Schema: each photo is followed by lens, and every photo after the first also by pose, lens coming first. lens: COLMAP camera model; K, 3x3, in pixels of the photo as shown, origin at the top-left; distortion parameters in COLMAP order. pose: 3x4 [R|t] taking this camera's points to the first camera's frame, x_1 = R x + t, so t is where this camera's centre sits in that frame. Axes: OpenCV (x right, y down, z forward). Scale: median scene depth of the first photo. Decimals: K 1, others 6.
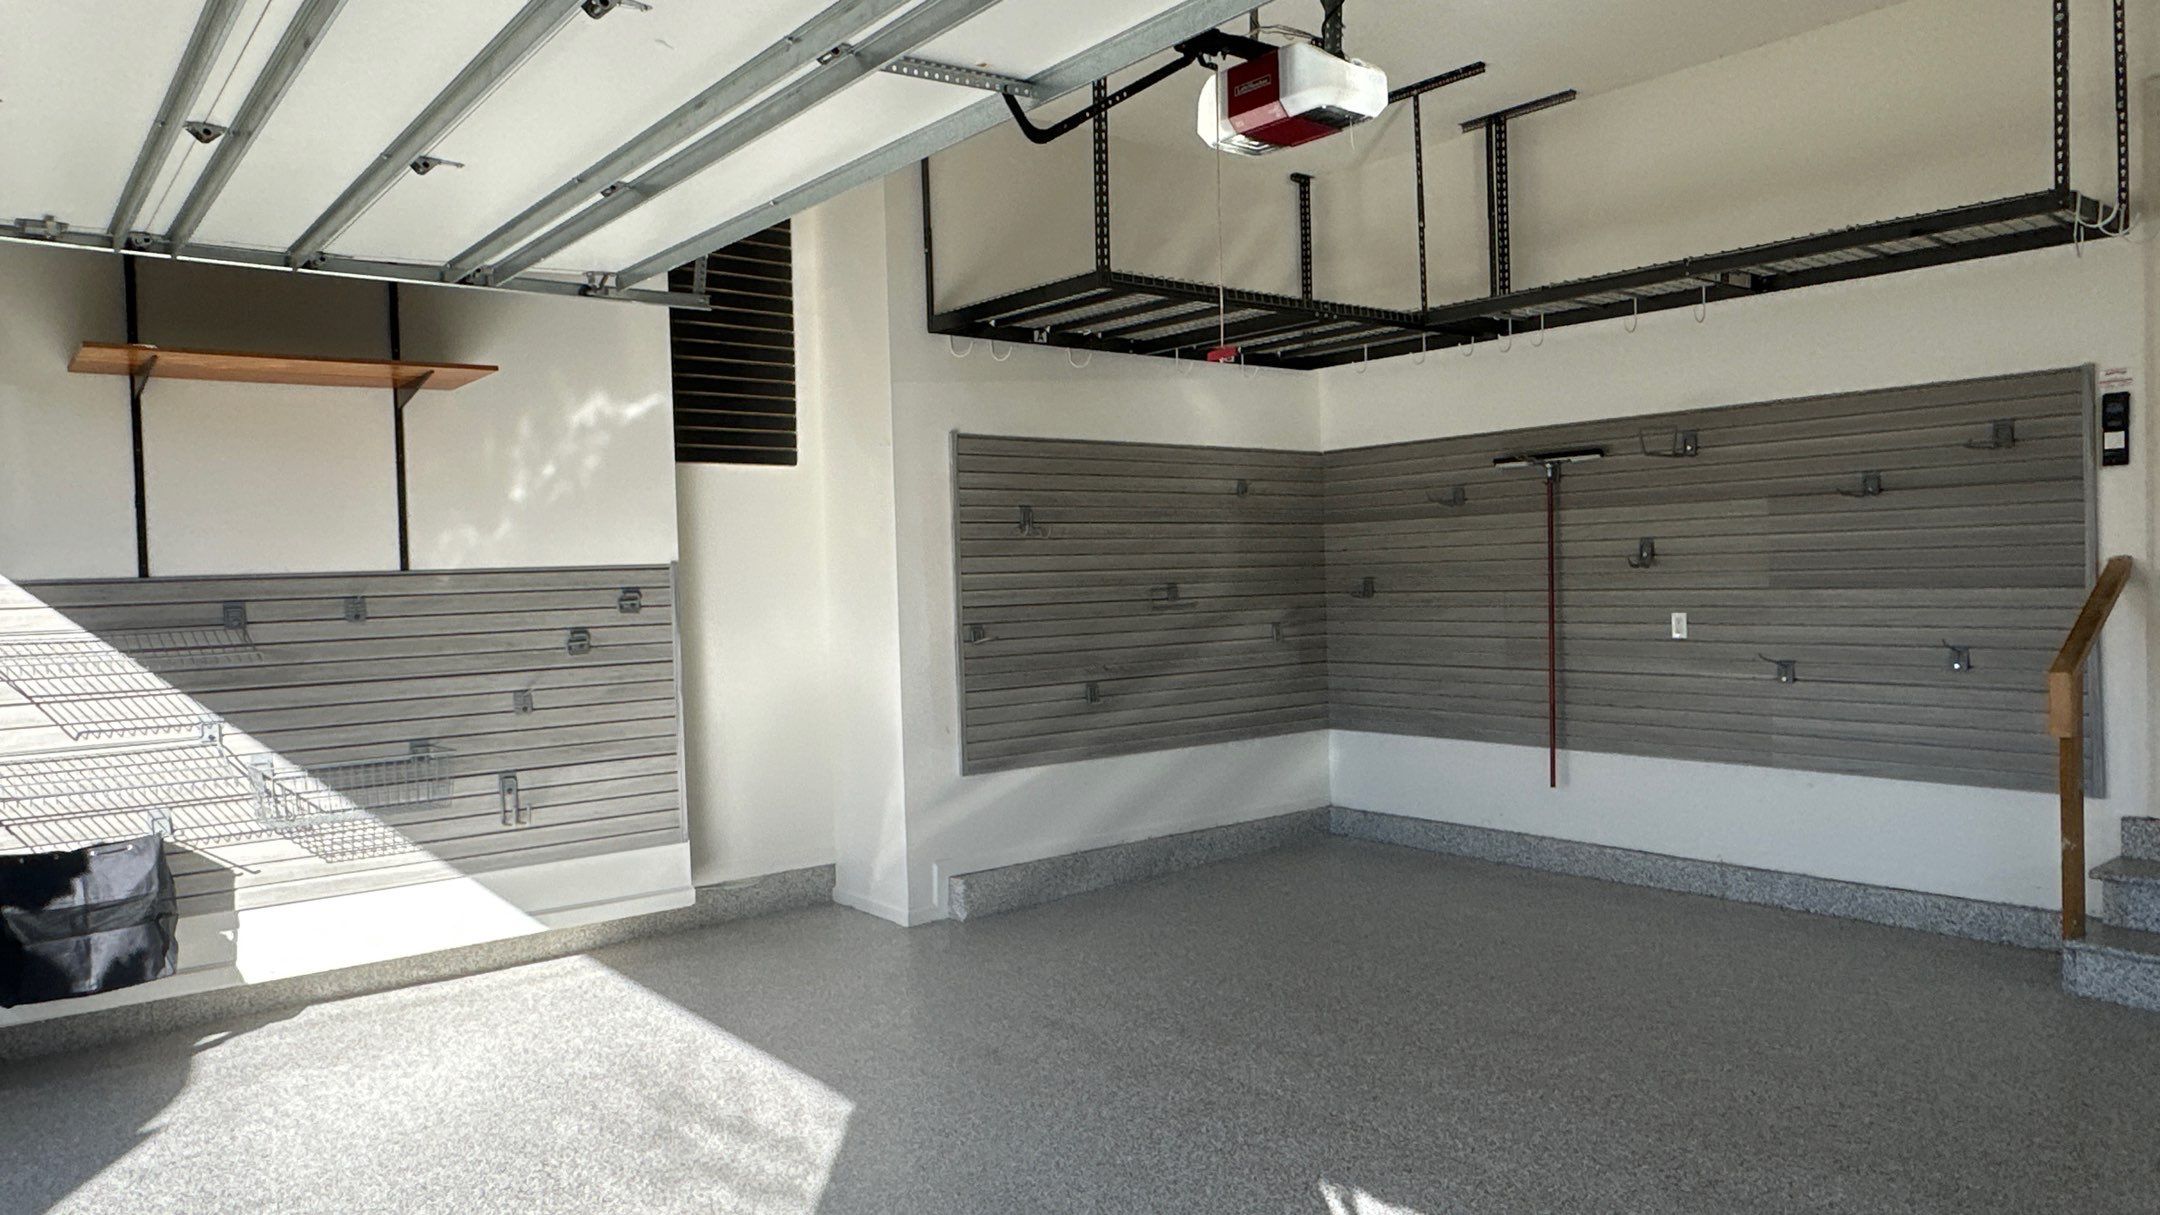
lens RADIAL K [[1433.9, 0, 1085.7], [0, 1433.9, 612.4], [0, 0, 1]] dist [-0.001313, -0.002745]
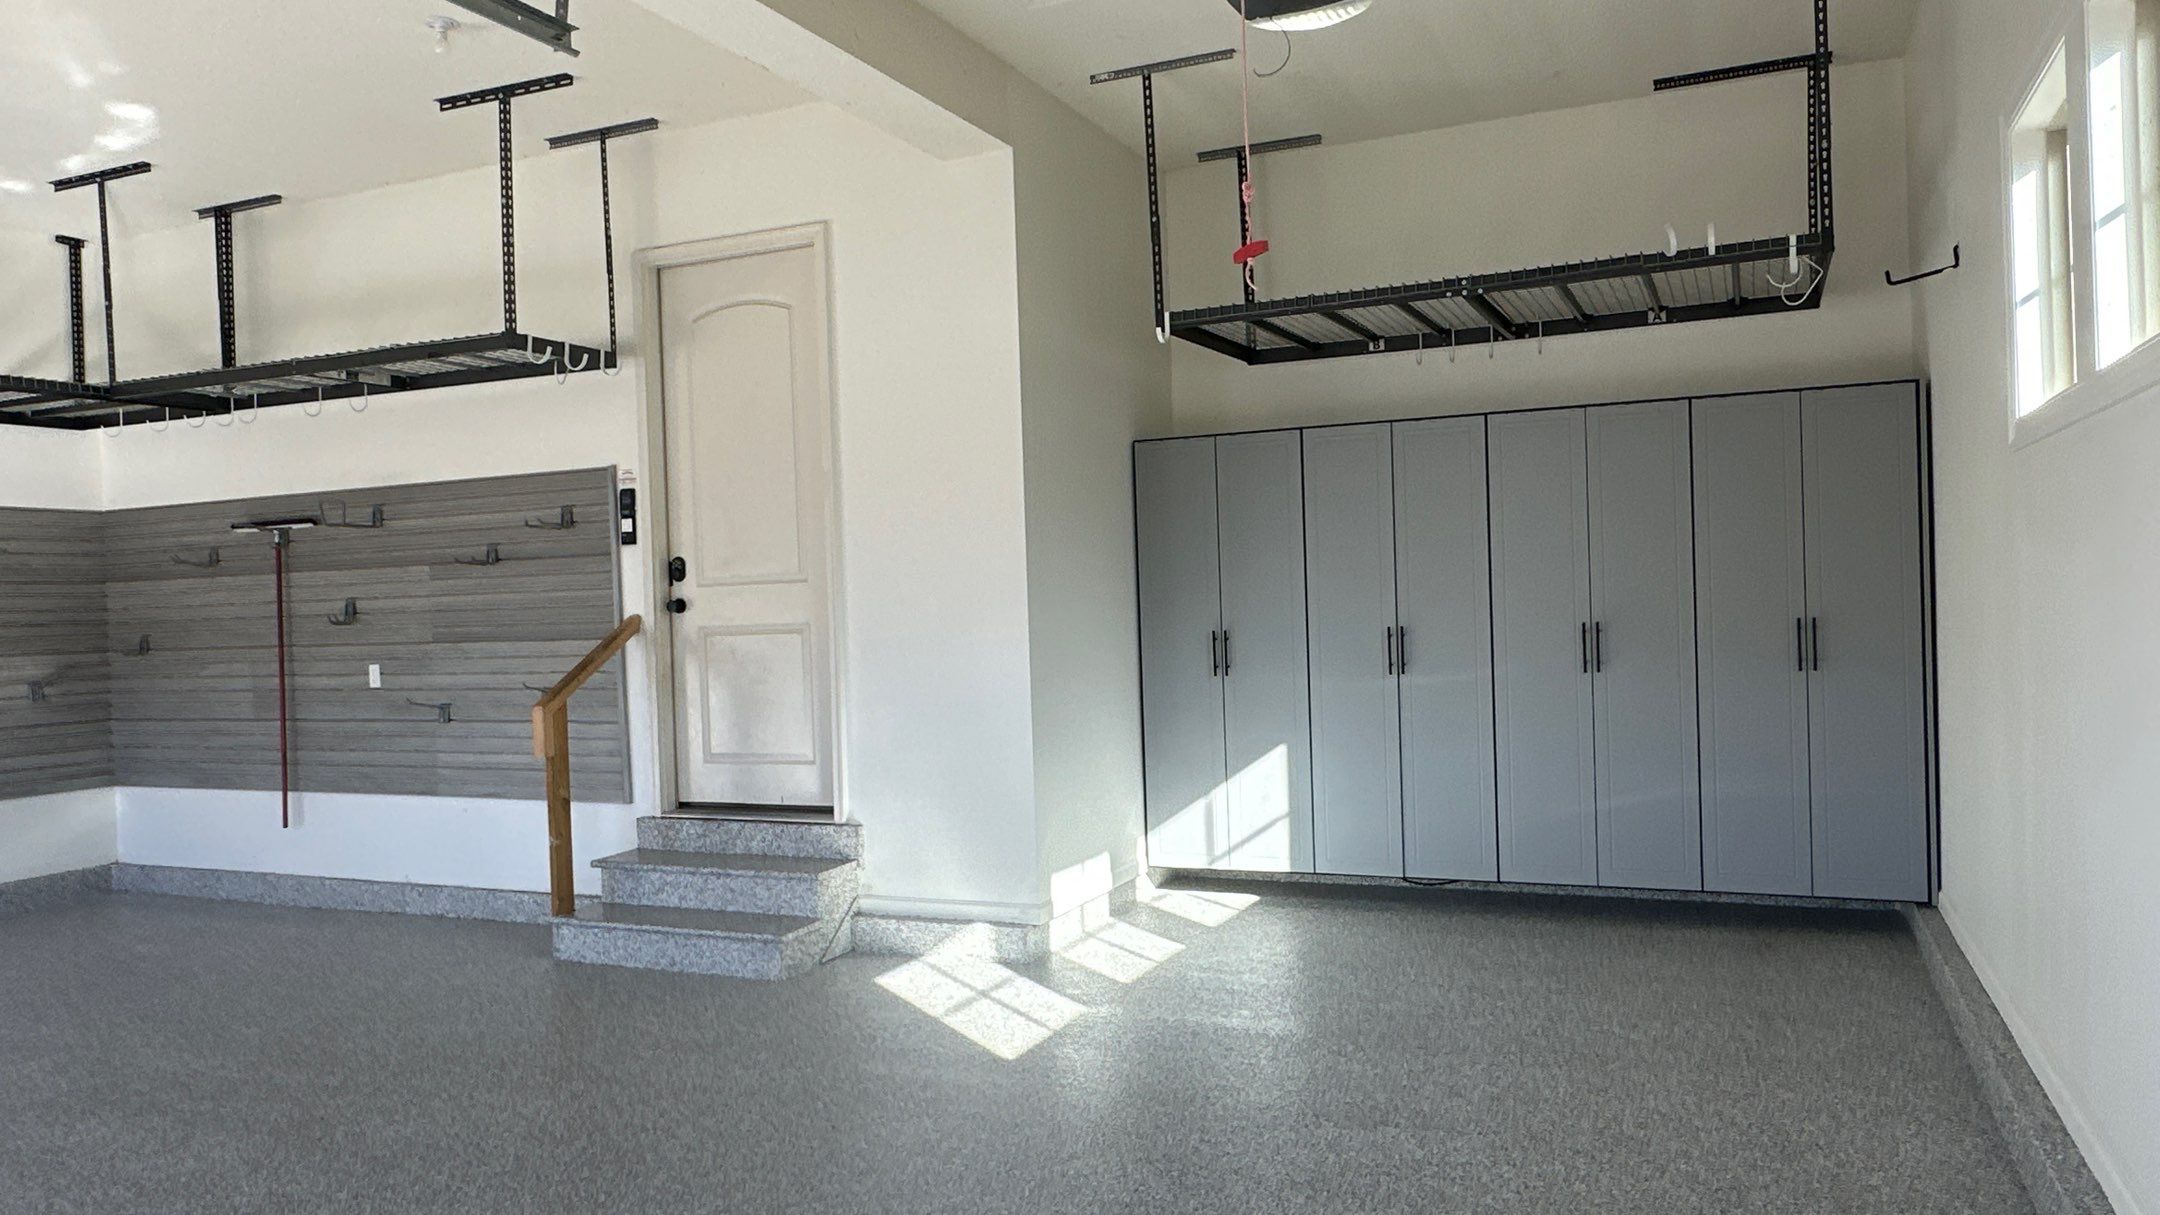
lens RADIAL K [[1477.7, 0, 1085.1], [0, 1477.7, 606.3], [0, 0, 1]] dist [-0.001364, -0.003408]
pose [[0.888085, -0.003804, 0.459663, 0.377409], [0.021275, 0.999234, -0.032833, 0.004345], [-0.459186, 0.038938, 0.887486, -0.295062]]
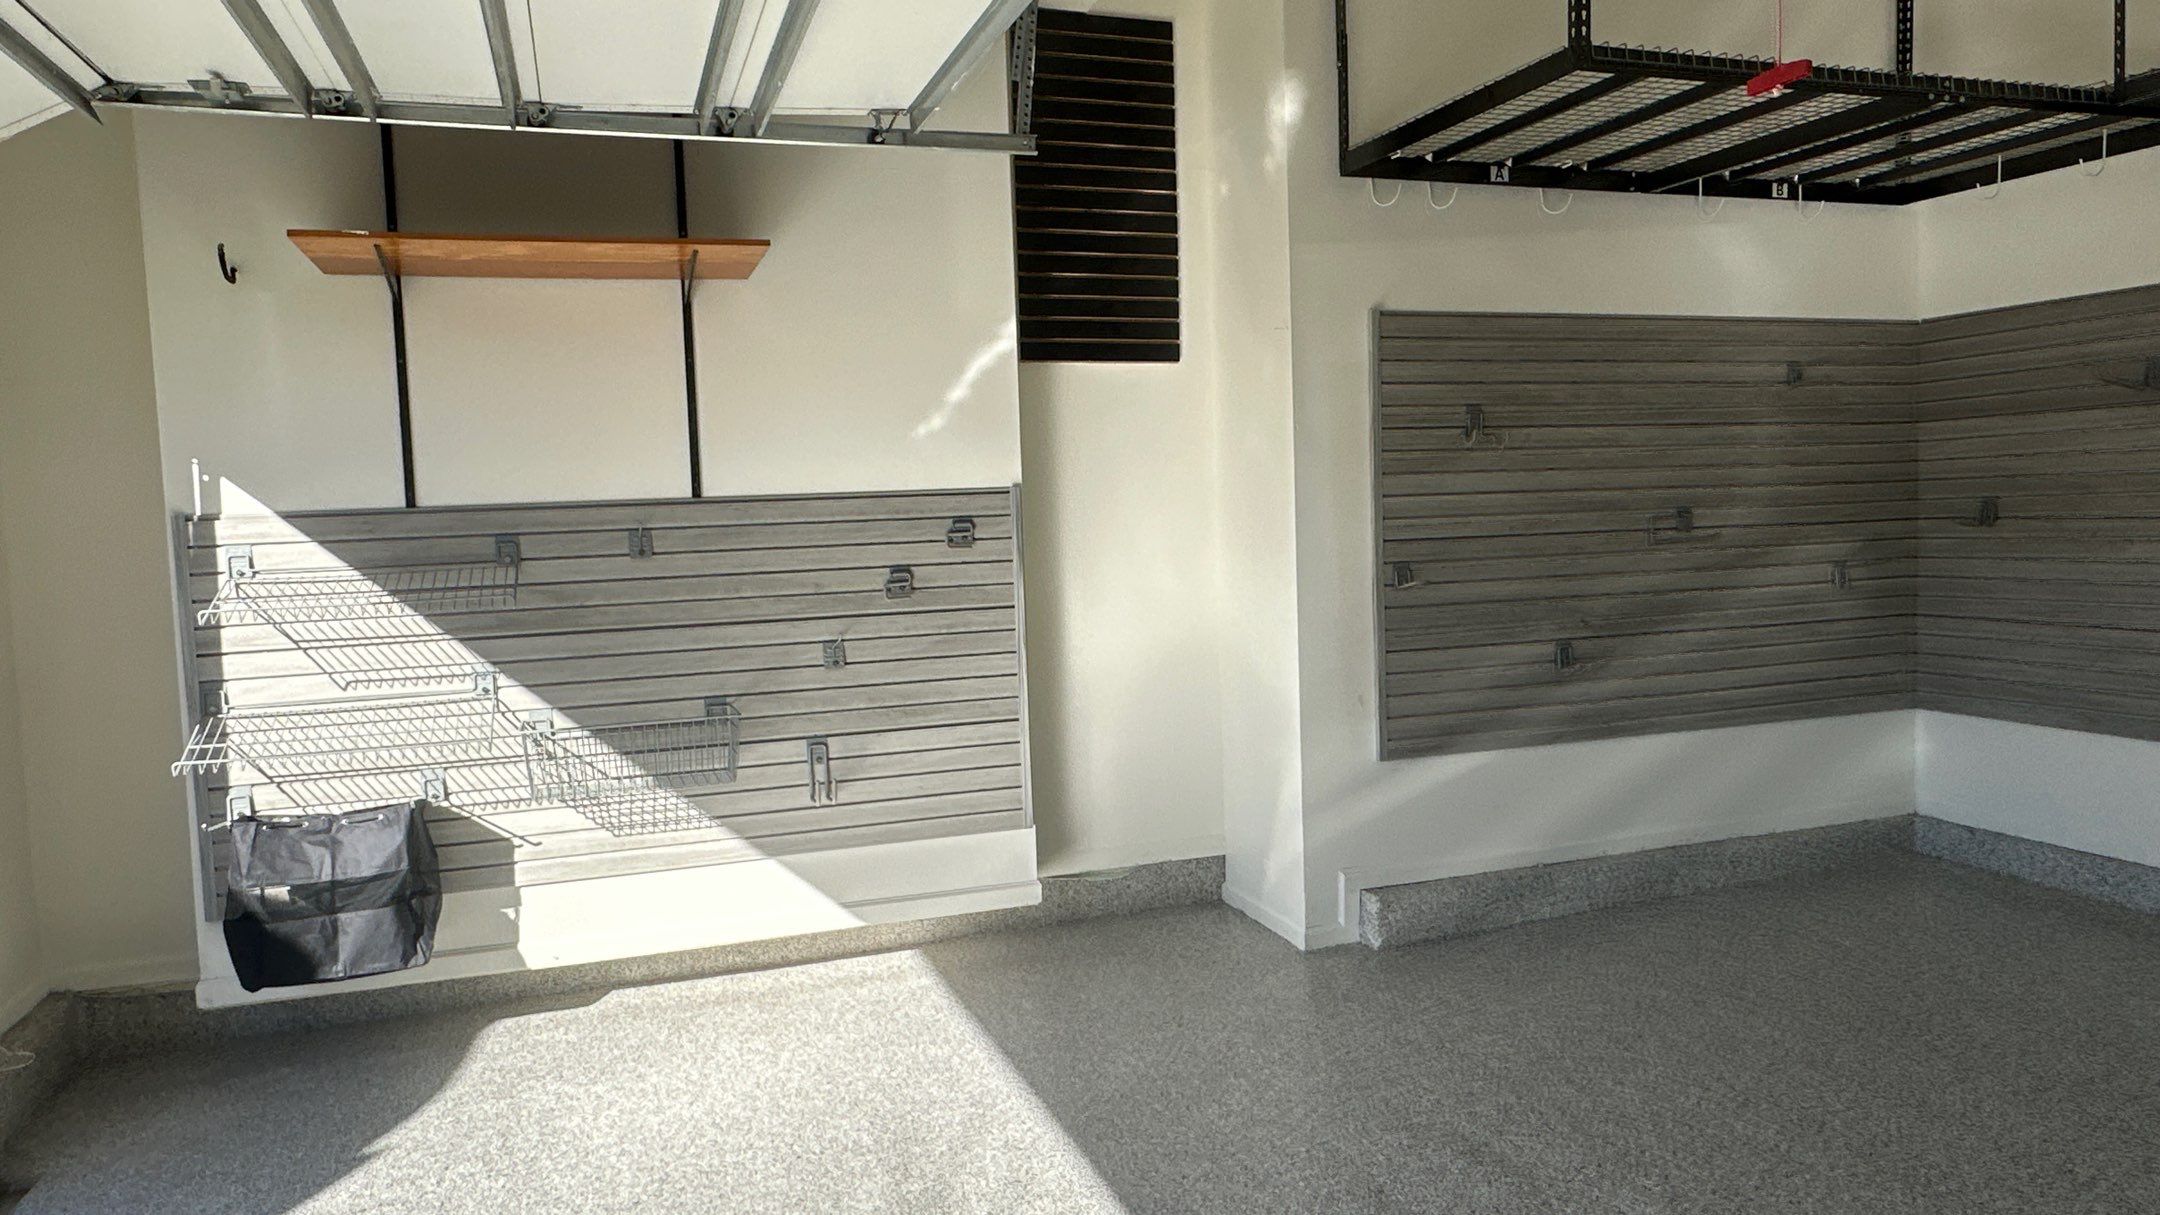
lens RADIAL K [[1433.9, 0, 1084.2], [0, 1433.9, 608.7], [0, 0, 1]] dist [-0.001313, -0.002745]
pose [[0.941691, 0.021810, -0.335771, 0.020999], [-0.003440, 0.998469, 0.055206, -0.009225], [0.336461, -0.050832, 0.940324, 0.234159]]
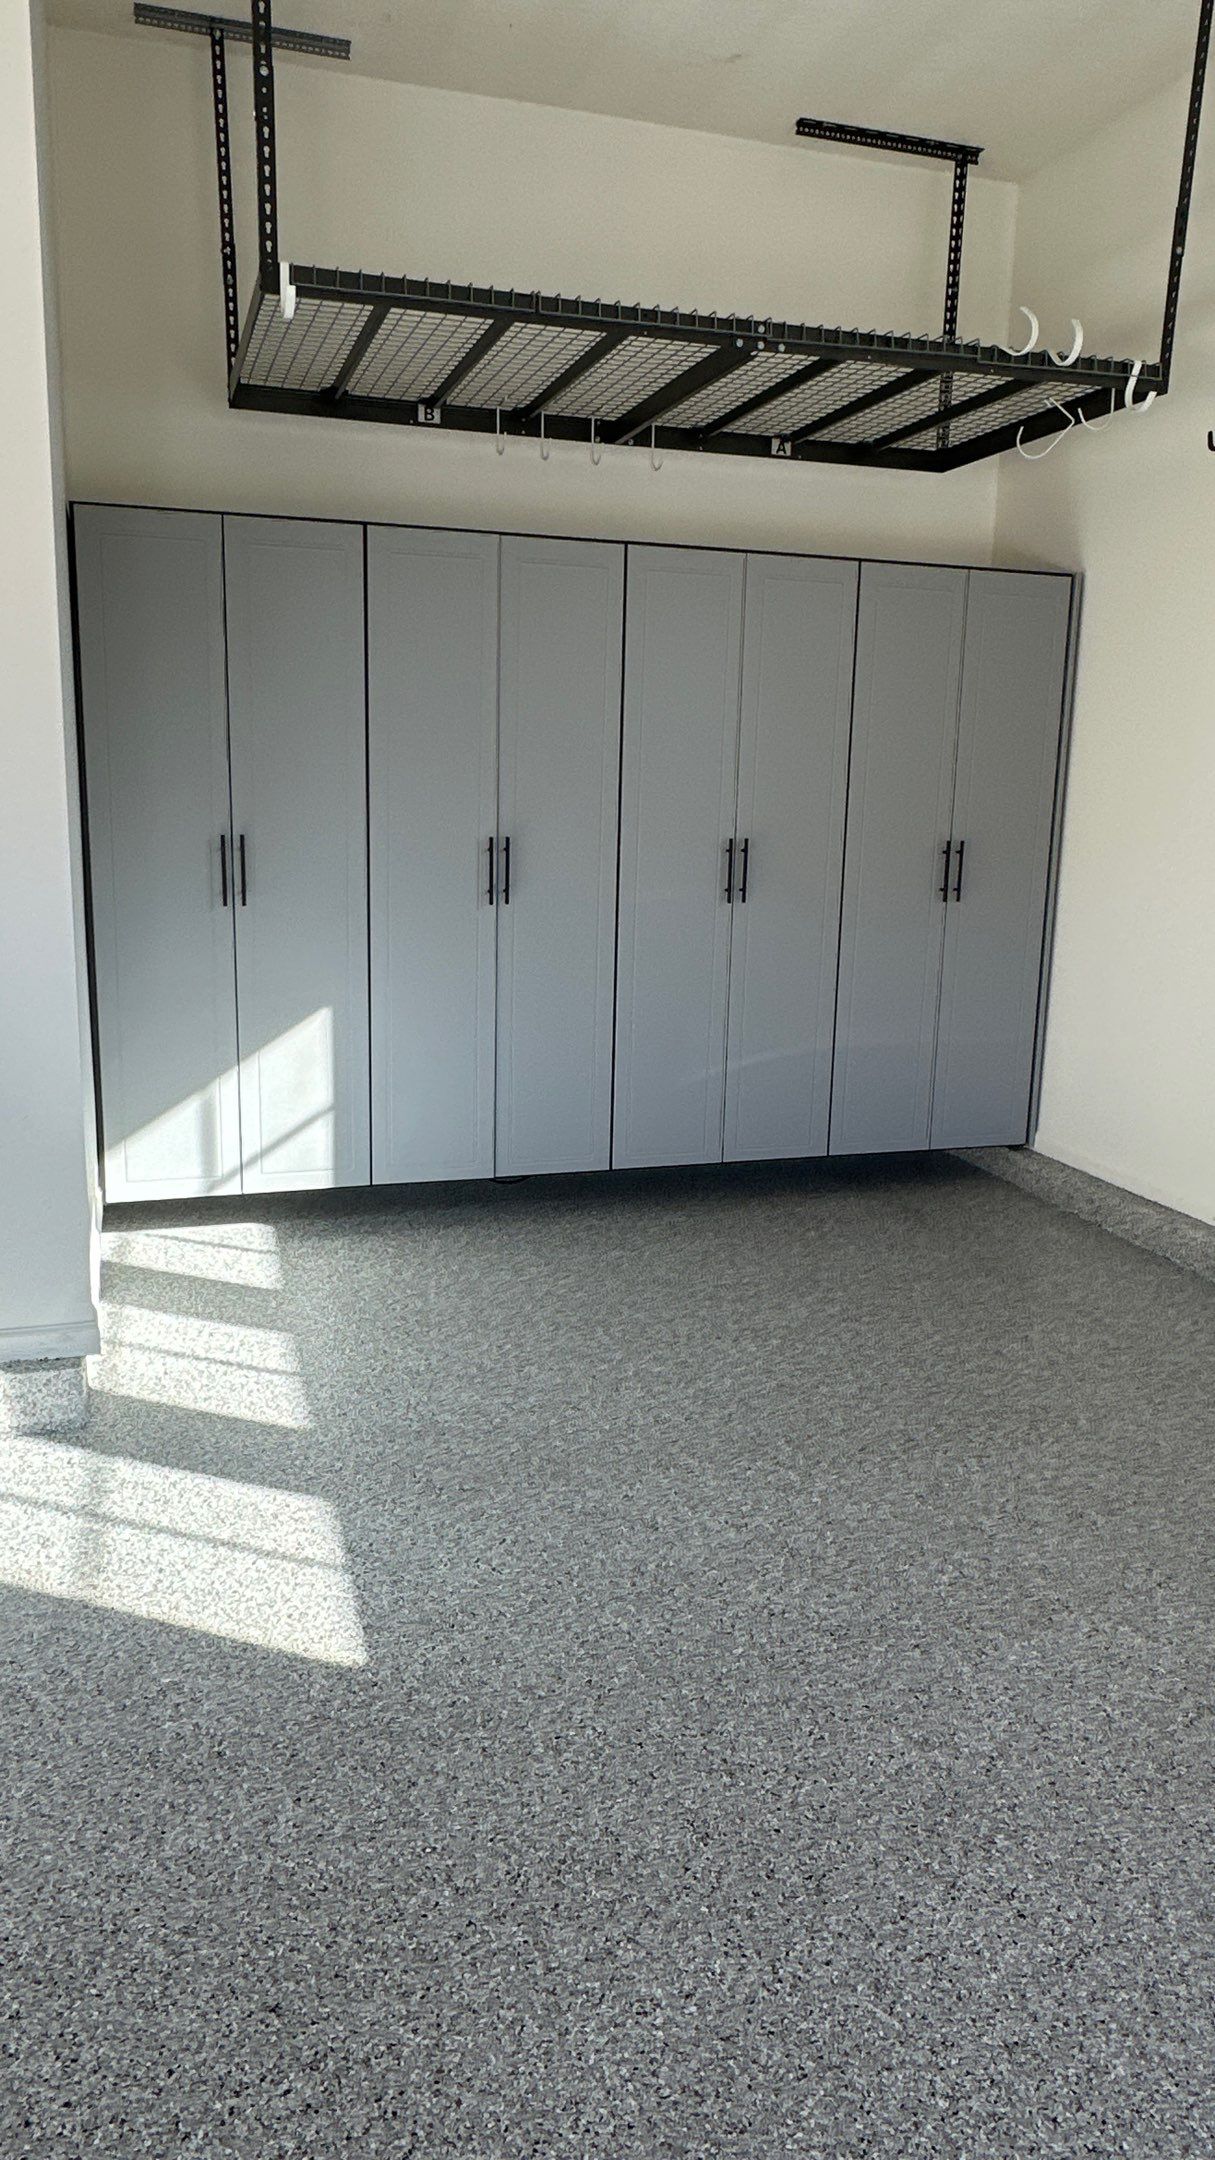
lens RADIAL K [[1477.7, 0, 612.8], [0, 1477.7, 1085.1], [0, 0, 1]] dist [-0.001364, -0.003408]
pose [[0.353299, -0.155257, 0.922537, 0.367871], [-0.003274, 0.985921, 0.167178, -0.012115], [-0.935505, -0.062084, 0.347817, 0.202151]]
